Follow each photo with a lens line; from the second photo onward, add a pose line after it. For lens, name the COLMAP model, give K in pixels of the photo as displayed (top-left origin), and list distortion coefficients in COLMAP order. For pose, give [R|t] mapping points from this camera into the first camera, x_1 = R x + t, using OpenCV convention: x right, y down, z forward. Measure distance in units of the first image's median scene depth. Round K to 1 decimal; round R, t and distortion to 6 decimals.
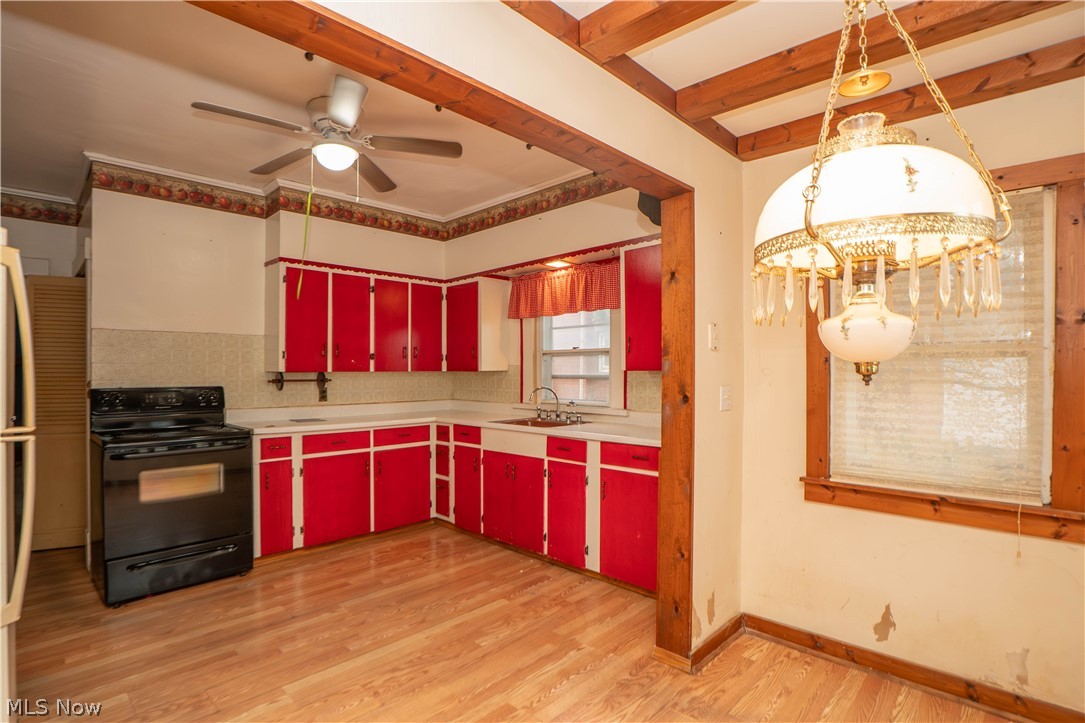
lens RADIAL K [[555.3, 0, 532.3], [0, 555.3, 365.6], [0, 0, 1]] dist [-0.035605, 0.005986]
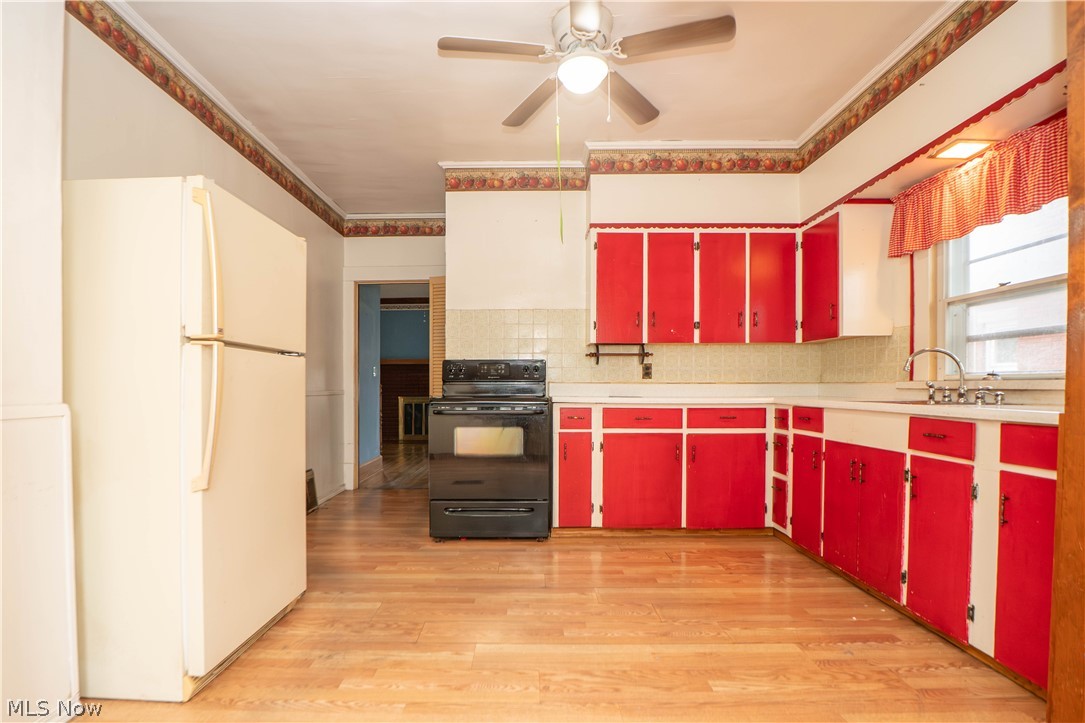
lens RADIAL K [[555.3, 0, 529.3], [0, 555.3, 399.1], [0, 0, 1]] dist [-0.035605, 0.005986]
pose [[0.683048, 0.010672, -0.730295, 0.174612], [0.001192, 0.999876, 0.015726, 0.092625], [0.730372, -0.011612, 0.682951, 0.255402]]
